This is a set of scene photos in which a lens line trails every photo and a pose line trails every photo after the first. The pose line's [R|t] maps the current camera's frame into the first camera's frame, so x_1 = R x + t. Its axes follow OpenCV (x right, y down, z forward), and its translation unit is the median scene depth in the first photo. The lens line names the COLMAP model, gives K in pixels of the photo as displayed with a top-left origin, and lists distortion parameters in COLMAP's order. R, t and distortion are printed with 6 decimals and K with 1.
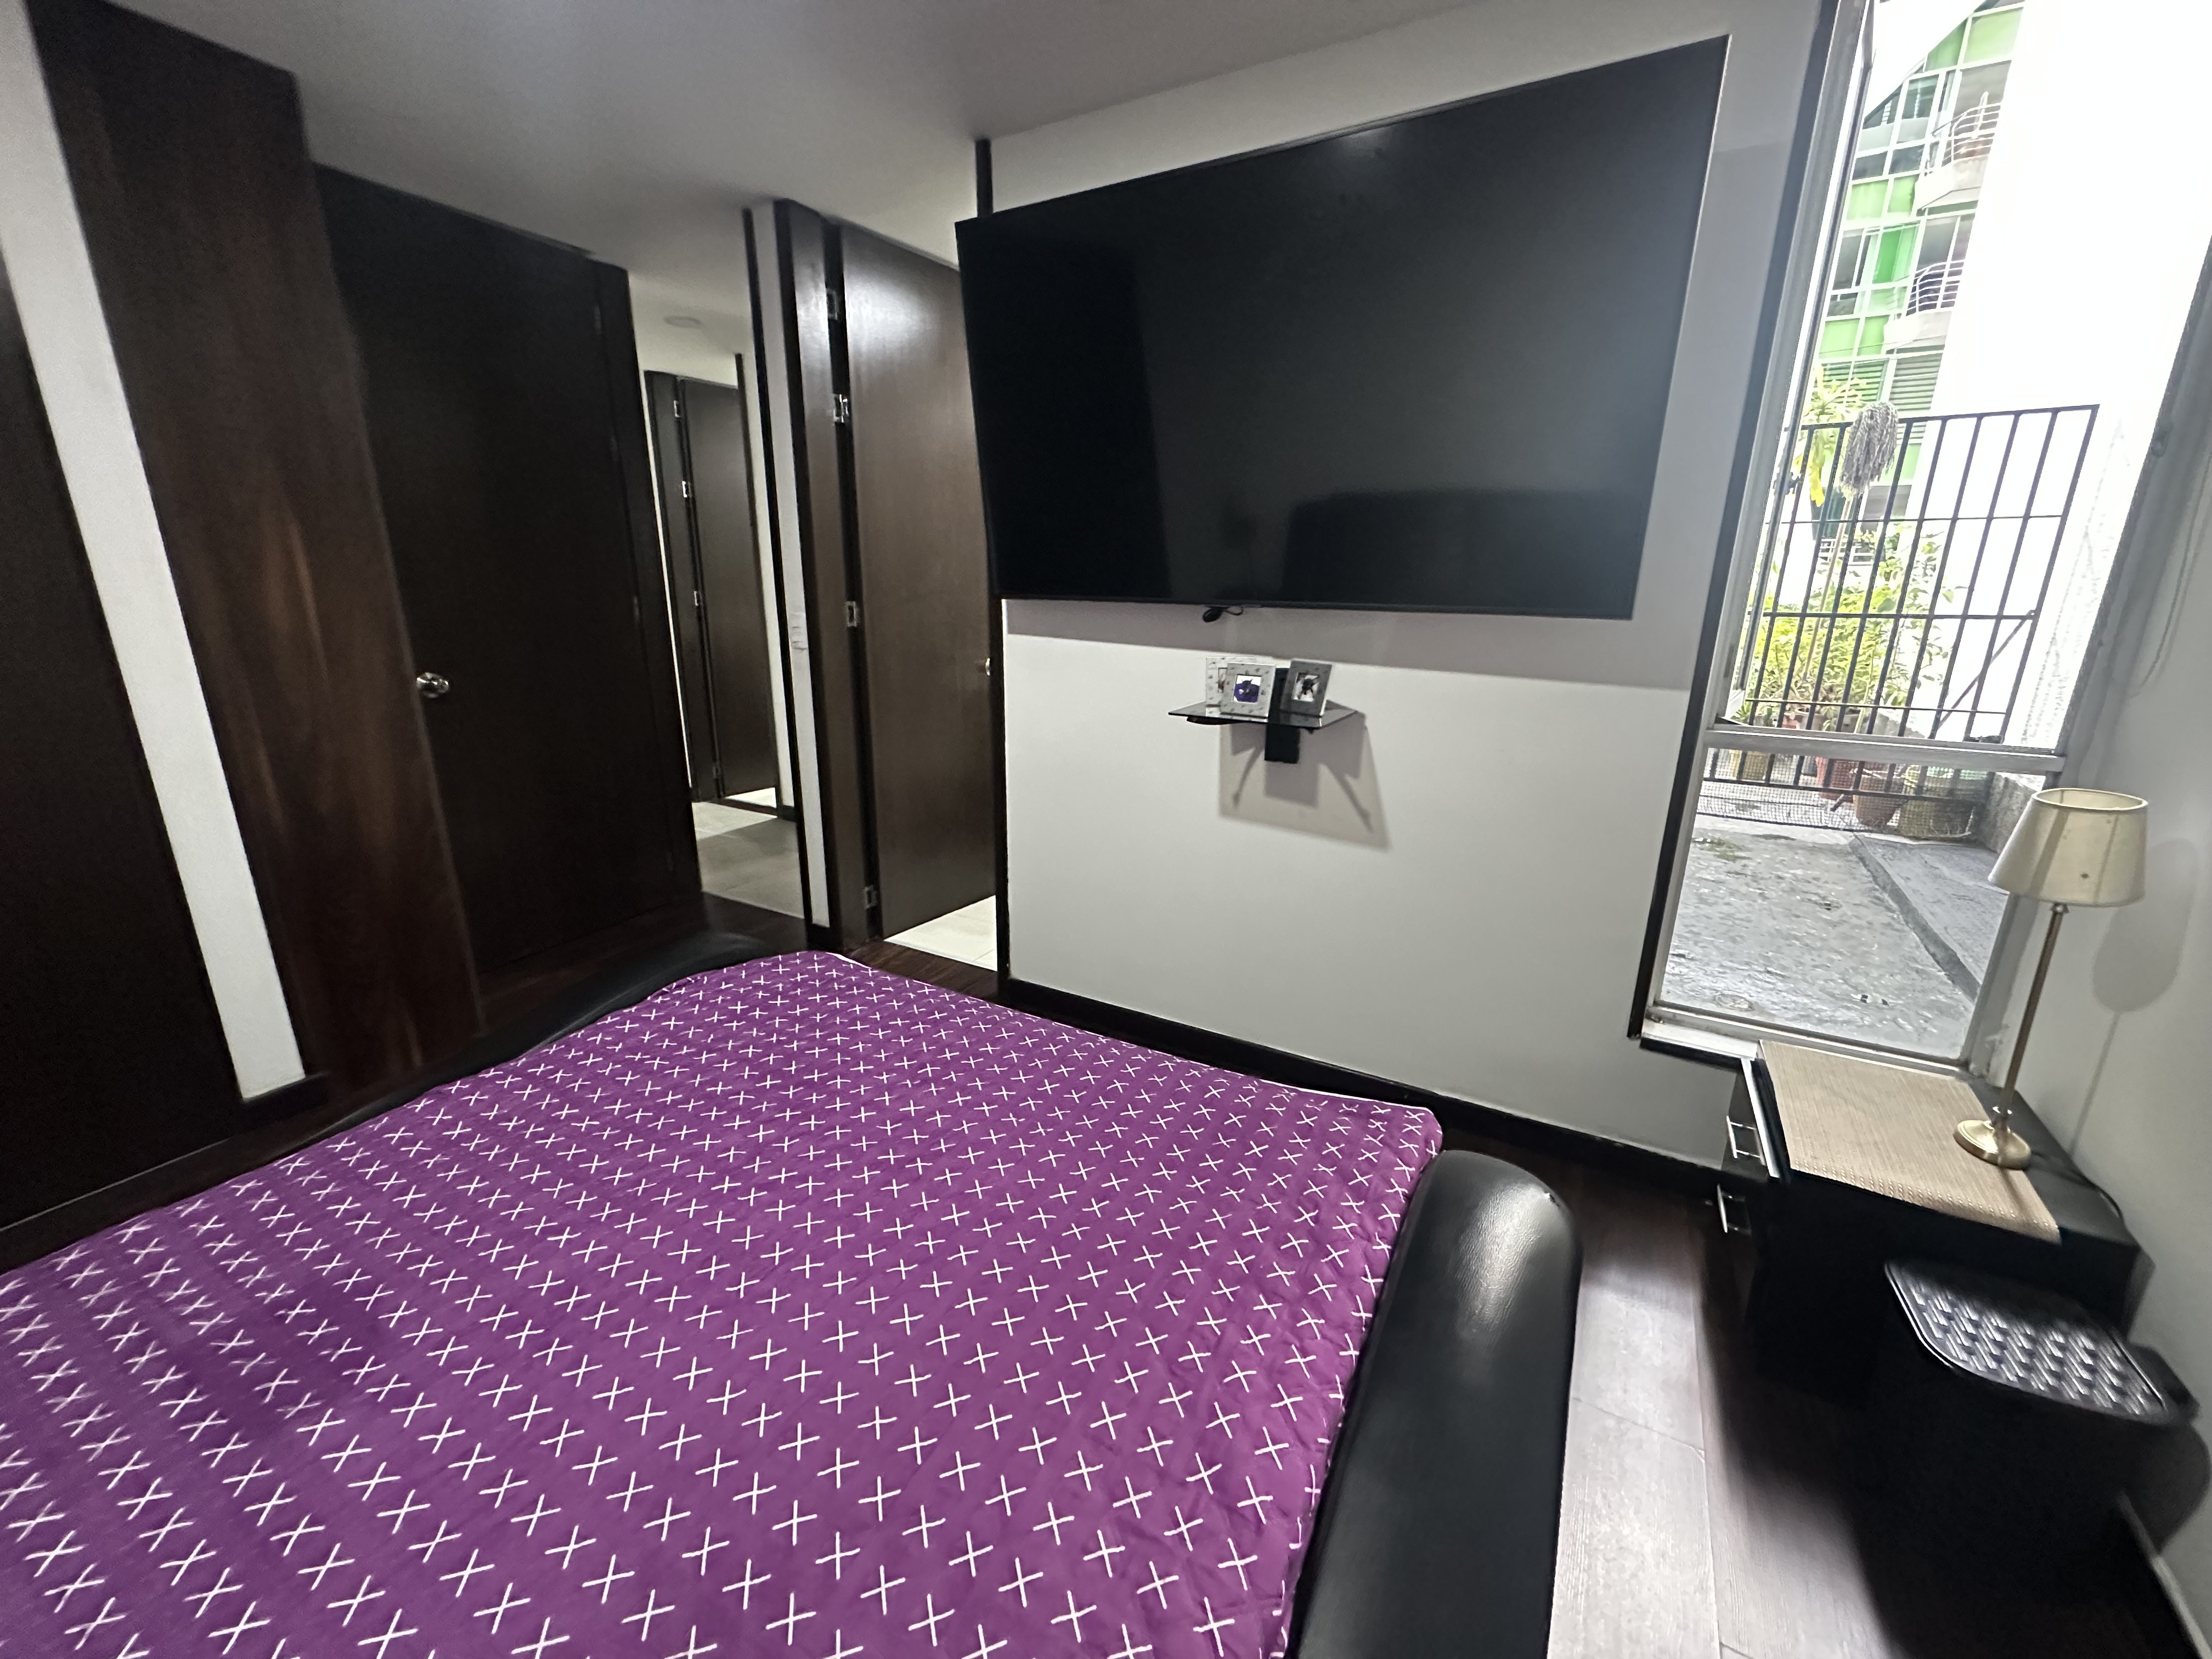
lens RADIAL K [[881.5, 0, 1107.5], [0, 881.5, 825.6], [0, 0, 1]] dist [-0.005704, 0.001645]
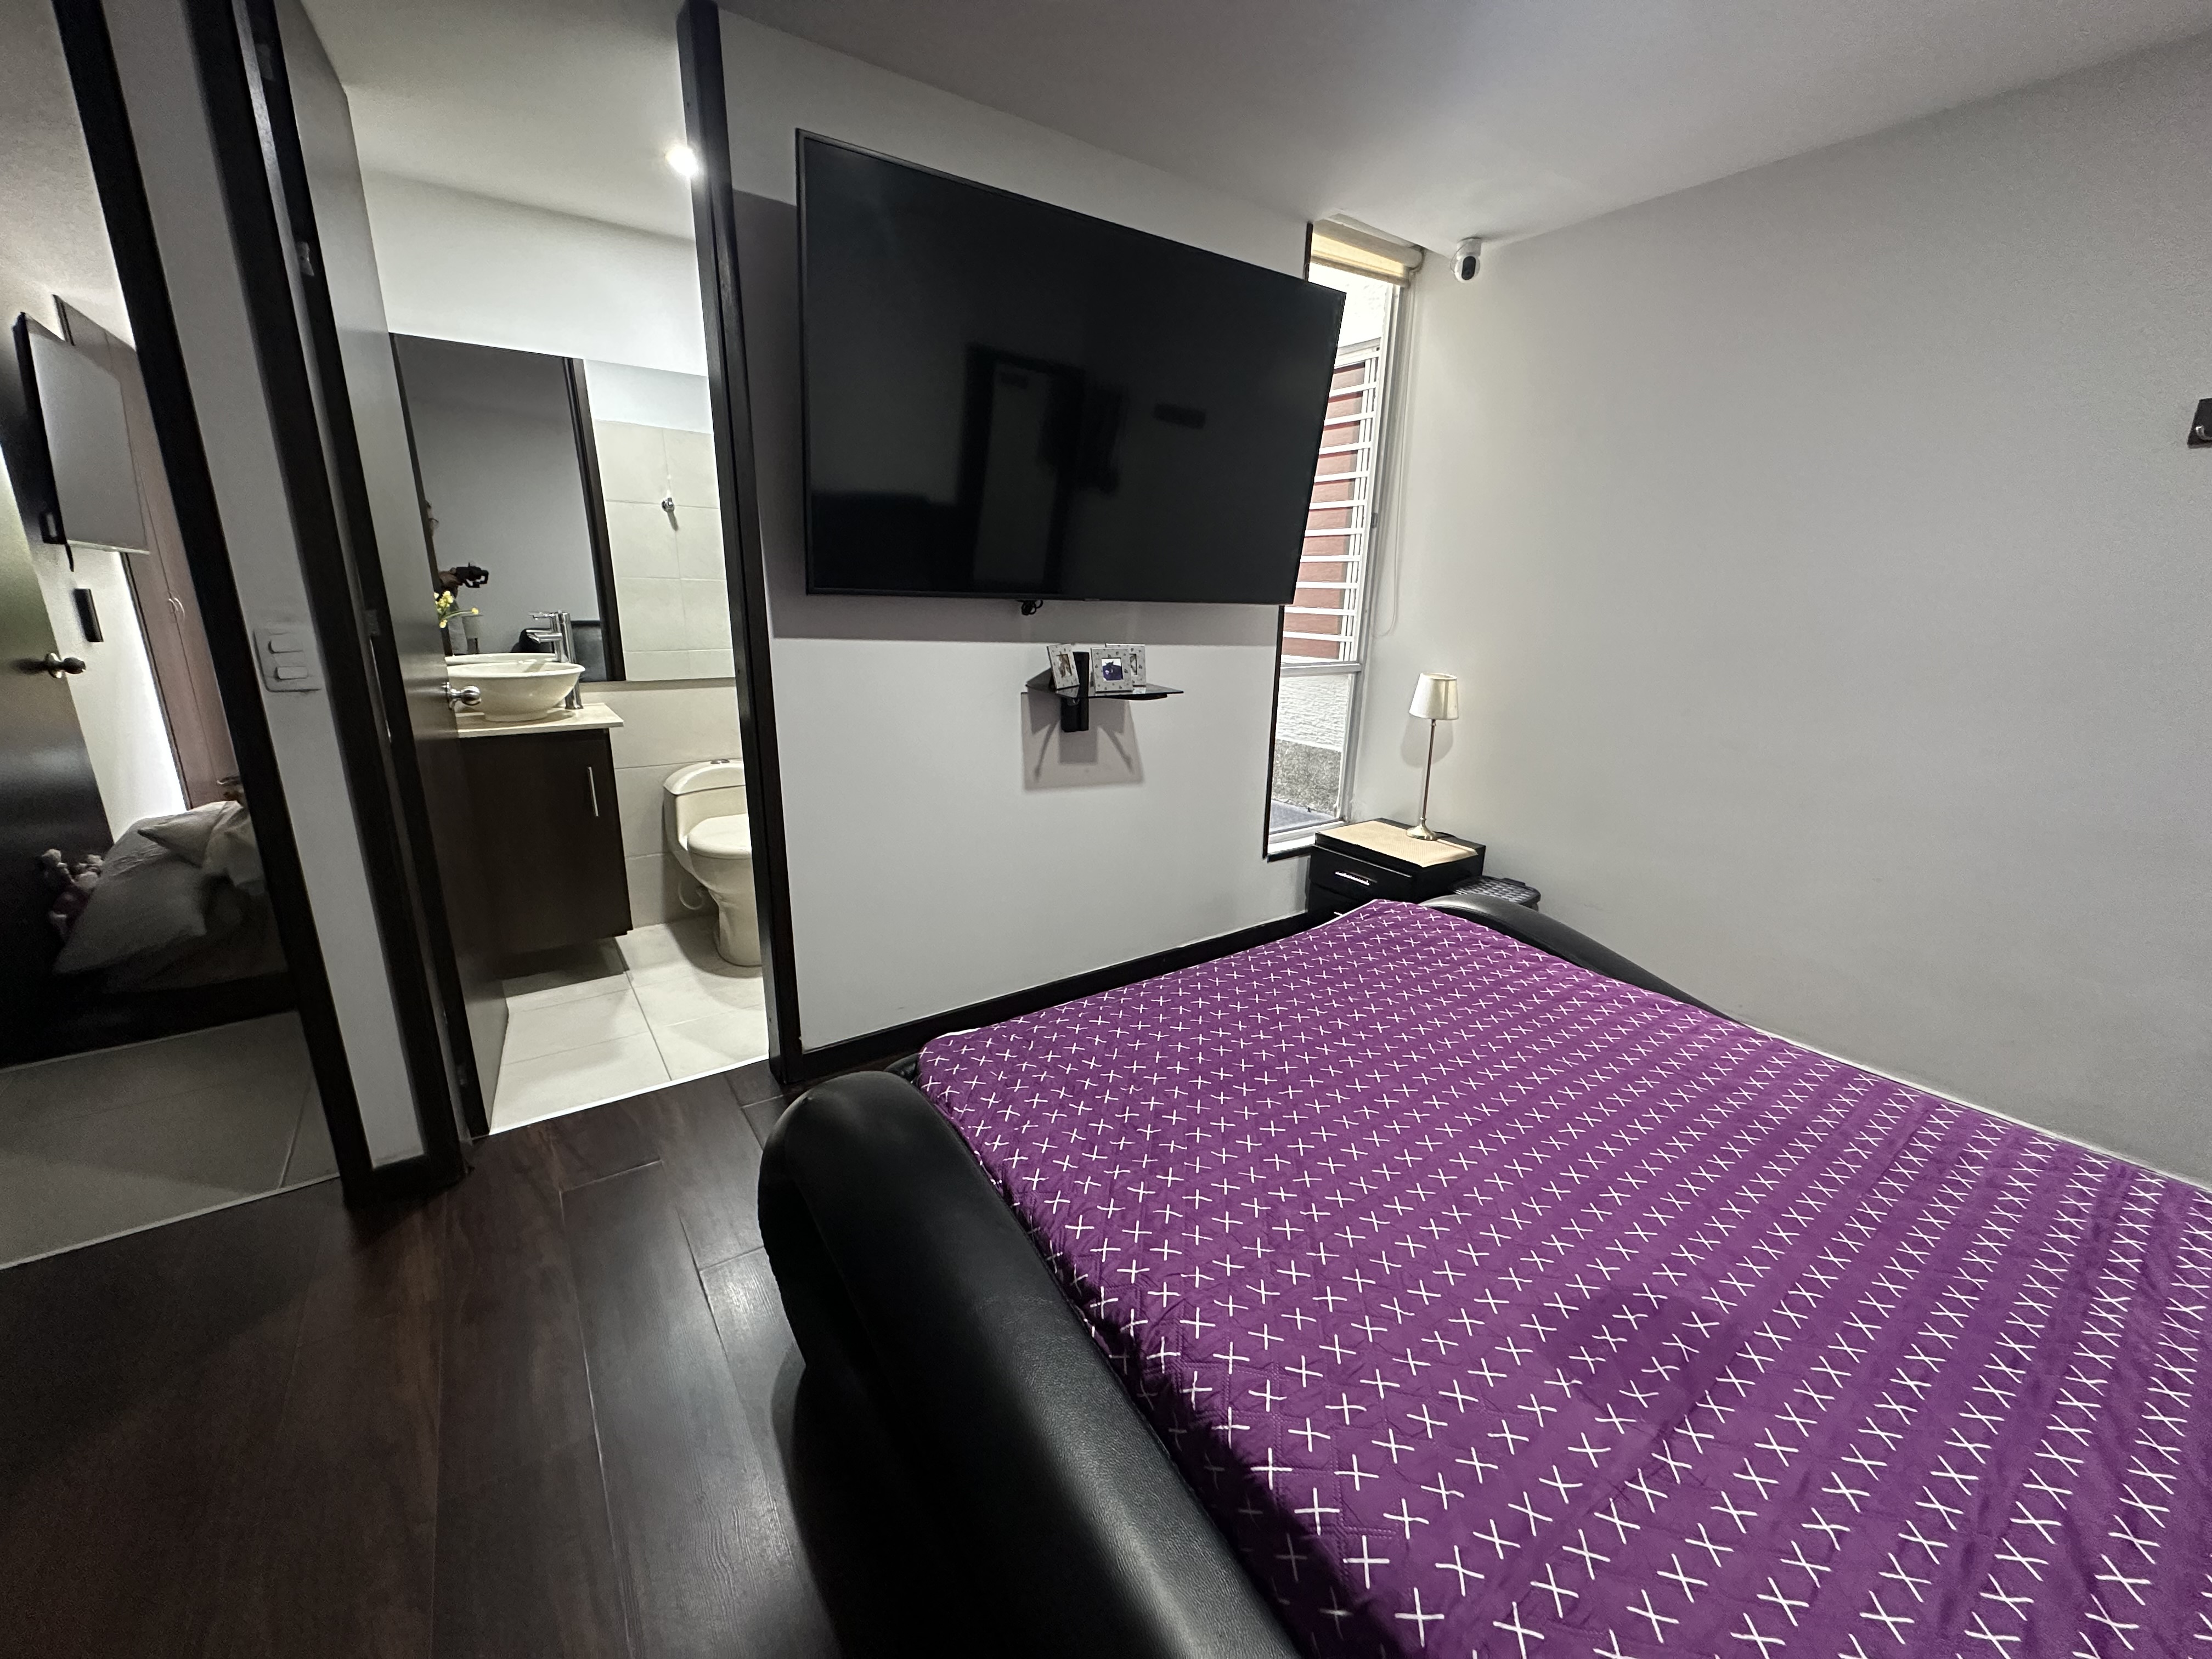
lens RADIAL K [[881.5, 0, 1107.5], [0, 881.5, 825.6], [0, 0, 1]] dist [-0.005704, 0.001645]
pose [[0.422481, -0.242474, 0.873336, -0.863795], [0.224412, 0.961534, 0.158402, -0.130536], [-0.878151, 0.129065, 0.460644, 0.441636]]
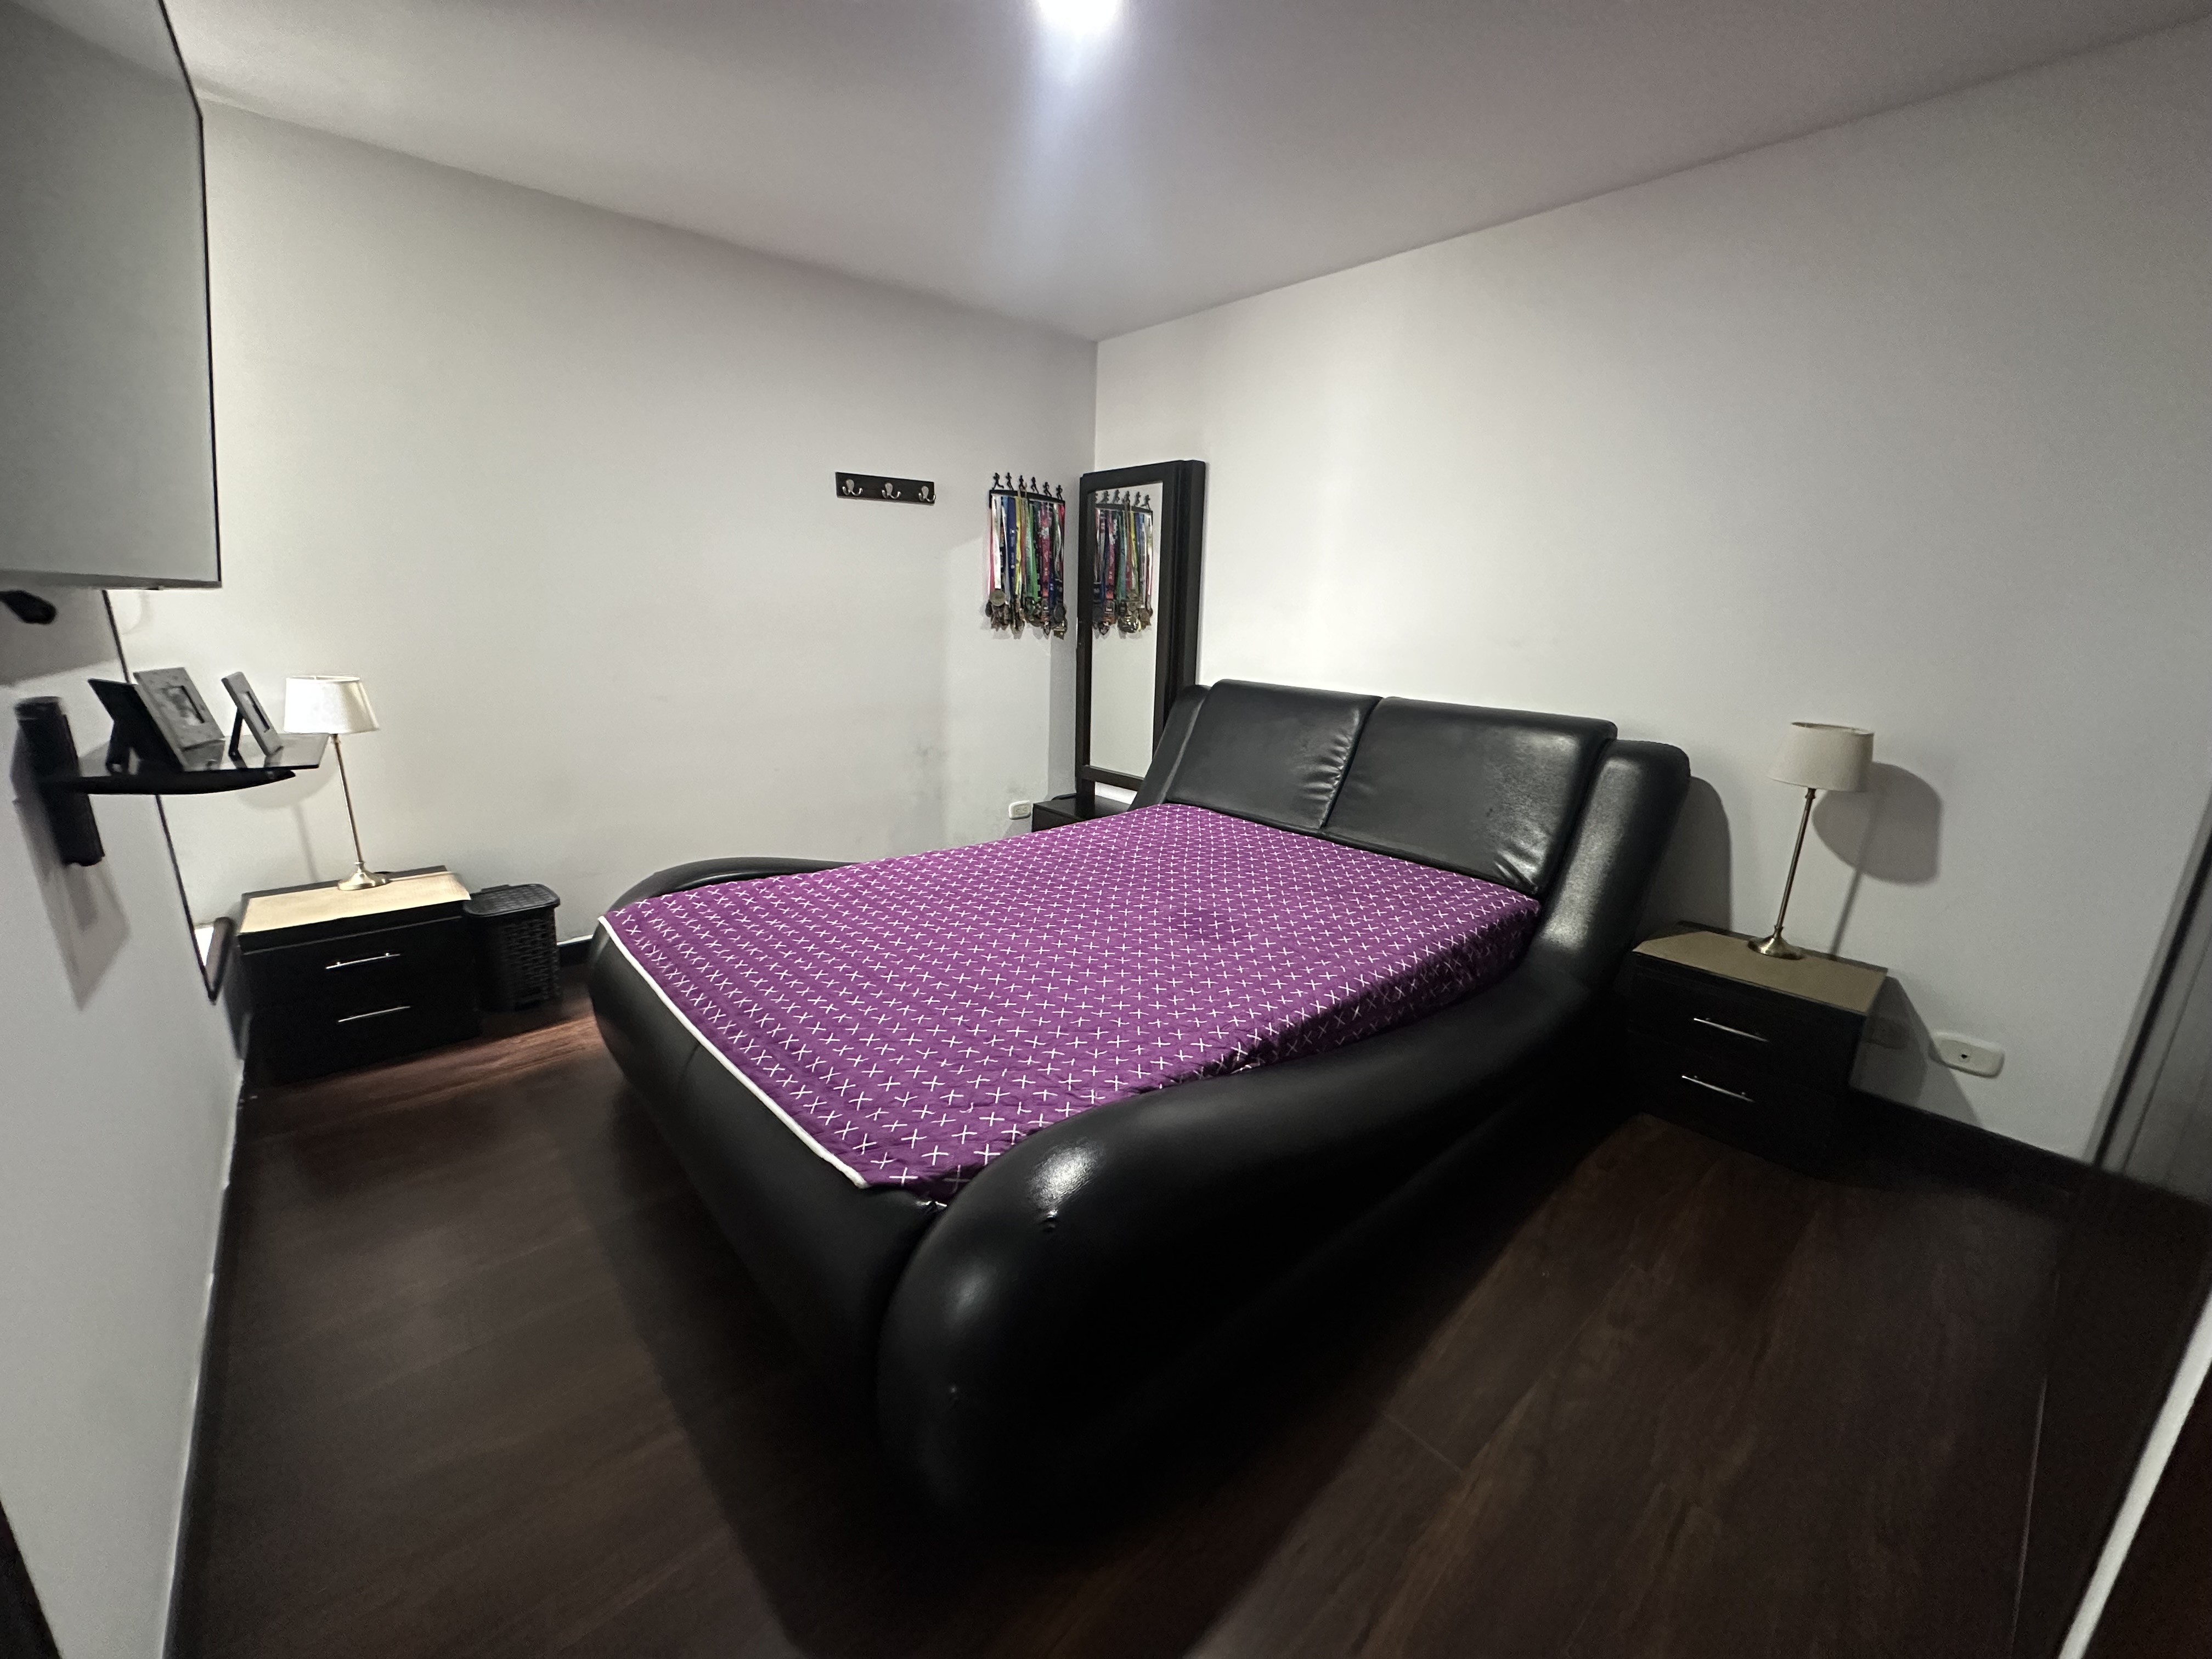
lens RADIAL K [[892.3, 0, 1106.0], [0, 892.3, 829.5], [0, 0, 1]] dist [-0.002051, 0.000055]
pose [[-0.942975, -0.115834, 0.312058, -0.613098], [0.055162, 0.870153, 0.489684, -0.340432], [-0.328260, 0.478974, -0.814143, 1.264954]]
